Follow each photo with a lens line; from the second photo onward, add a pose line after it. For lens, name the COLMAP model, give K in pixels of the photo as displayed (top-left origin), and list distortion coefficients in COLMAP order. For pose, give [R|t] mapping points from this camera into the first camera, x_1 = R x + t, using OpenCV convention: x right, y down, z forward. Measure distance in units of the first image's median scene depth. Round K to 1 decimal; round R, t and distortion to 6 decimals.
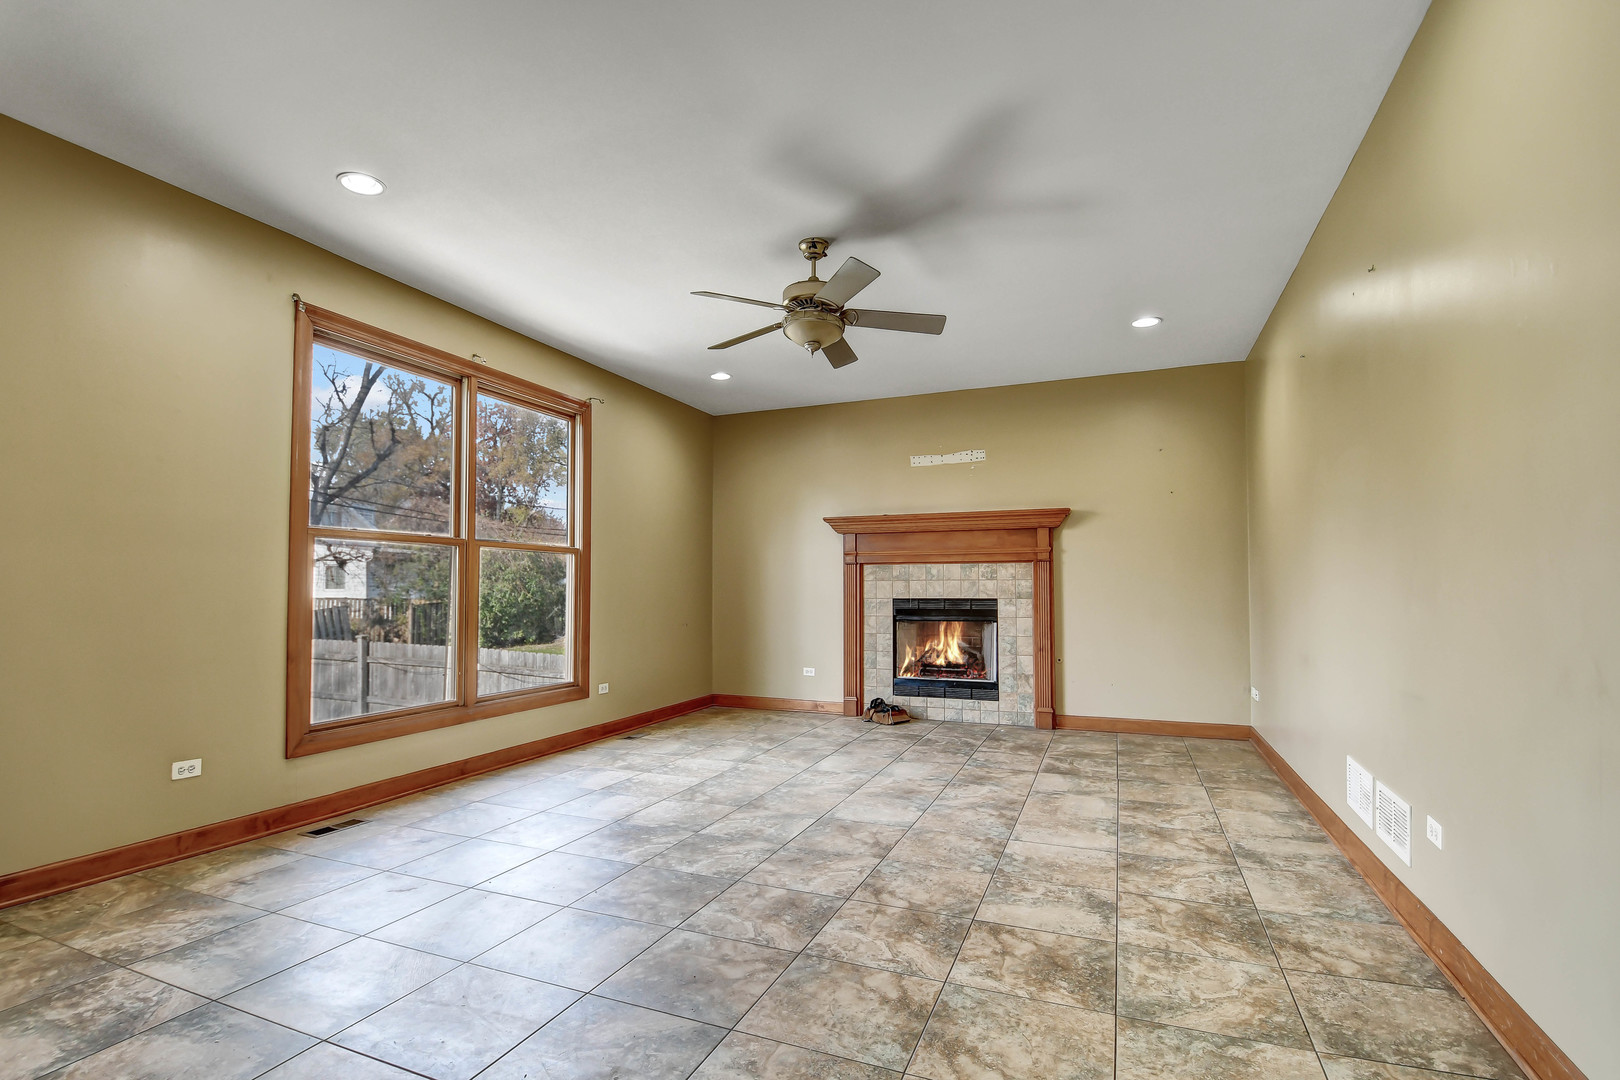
lens RADIAL K [[755.9, 0, 792.2], [0, 755.9, 571.2], [0, 0, 1]] dist [0.012922, -0.021265]
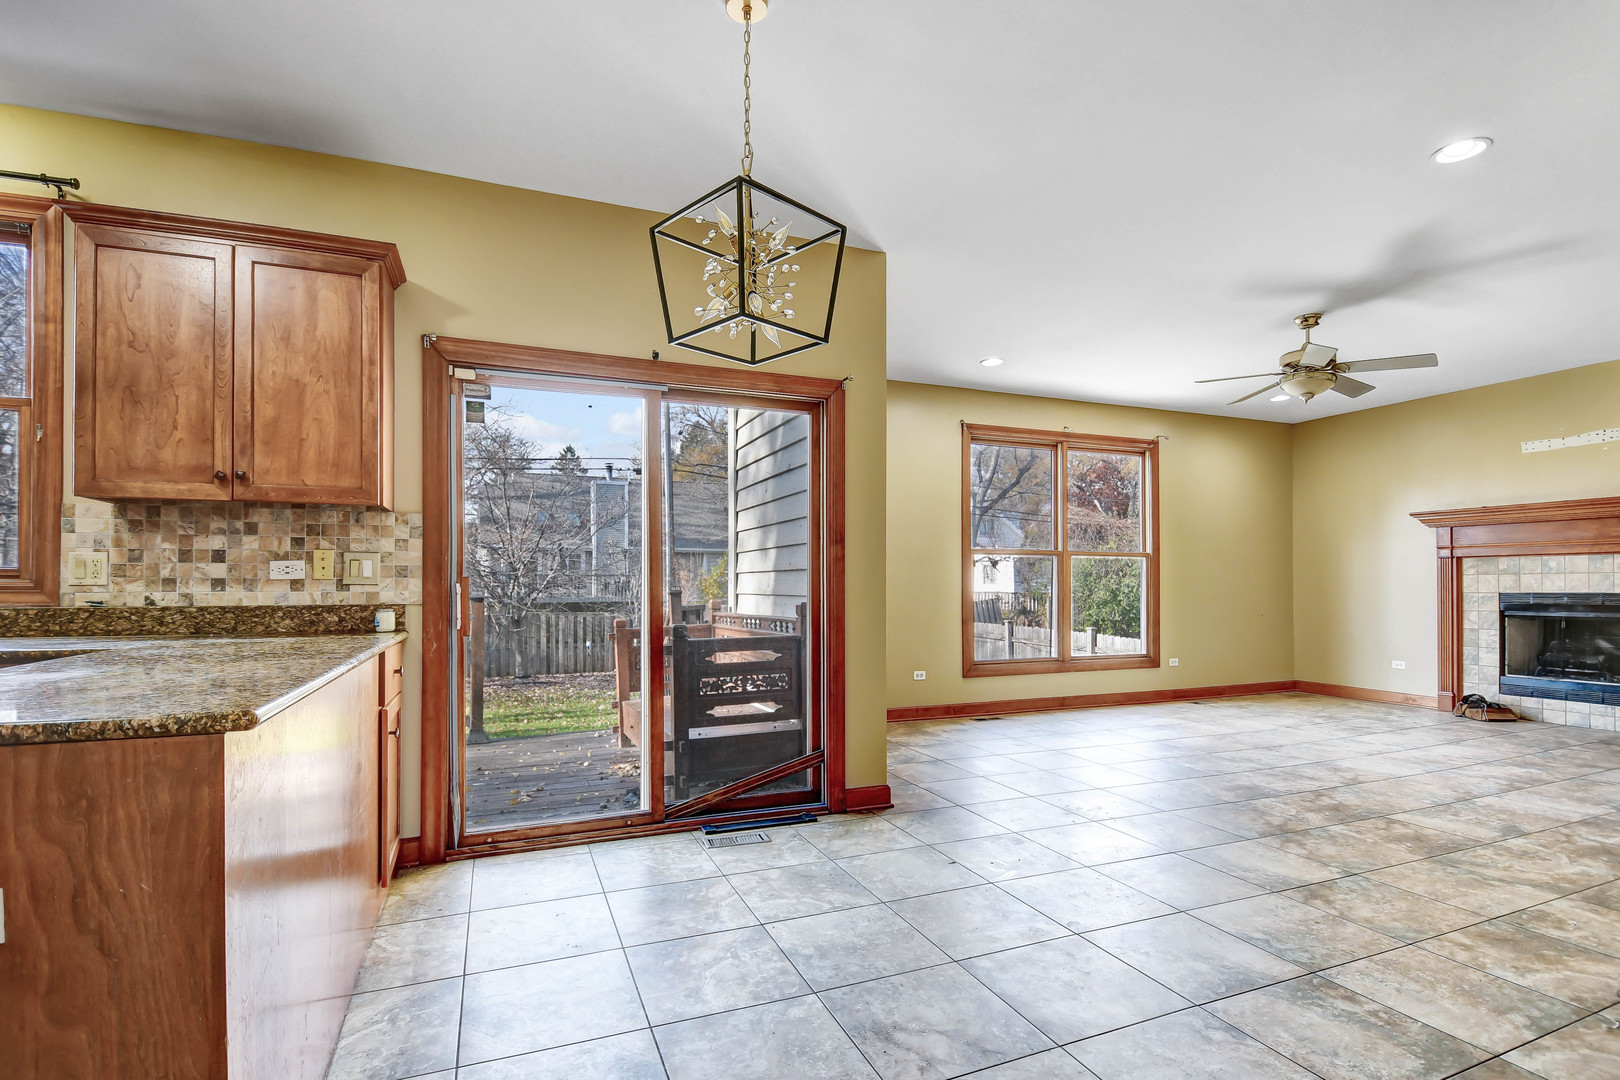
lens RADIAL K [[755.9, 0, 792.2], [0, 755.9, 571.2], [0, 0, 1]] dist [0.012922, -0.021265]
pose [[0.696417, -0.014319, -0.717494, 0.219135], [0.018995, 0.999818, -0.001516, -0.008203], [0.717386, -0.012573, 0.696563, -0.345403]]
